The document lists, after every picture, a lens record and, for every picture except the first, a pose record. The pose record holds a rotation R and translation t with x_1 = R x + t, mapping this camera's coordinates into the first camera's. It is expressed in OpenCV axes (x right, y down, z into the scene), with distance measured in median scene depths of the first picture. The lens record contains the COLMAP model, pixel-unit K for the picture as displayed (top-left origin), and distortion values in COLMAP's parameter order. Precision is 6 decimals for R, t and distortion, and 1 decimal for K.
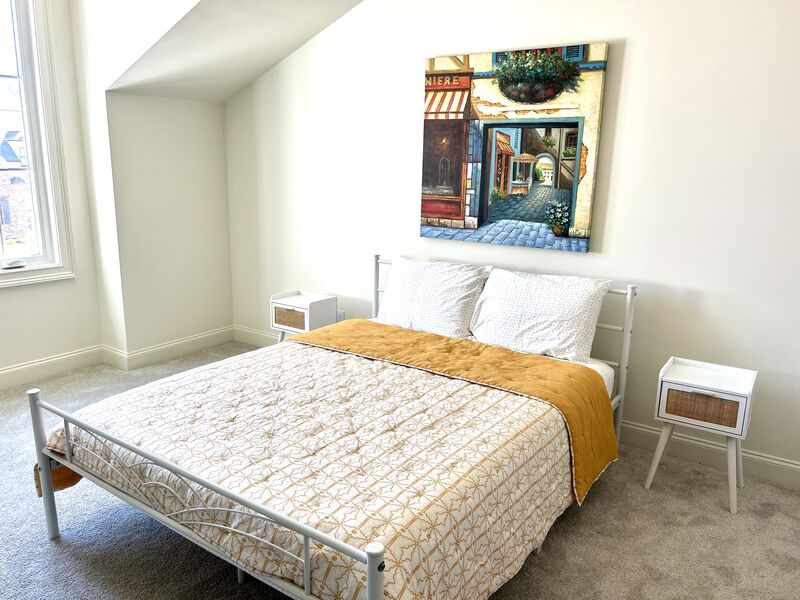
lens RADIAL K [[604.3, 0, 395.9], [0, 604.3, 295.3], [0, 0, 1]] dist [0.044249, -0.045468]
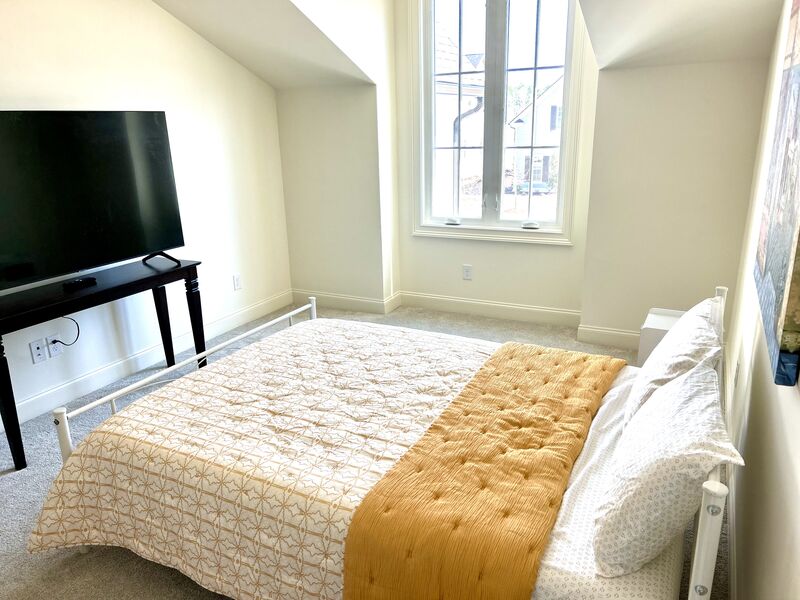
lens RADIAL K [[604.3, 0, 396.6], [0, 604.3, 302.5], [0, 0, 1]] dist [0.044249, -0.045468]
pose [[0.131273, 0.267133, -0.954677, 0.870058], [-0.189781, 0.951971, 0.240280, -0.230603], [0.973011, 0.149637, 0.175665, 0.870236]]
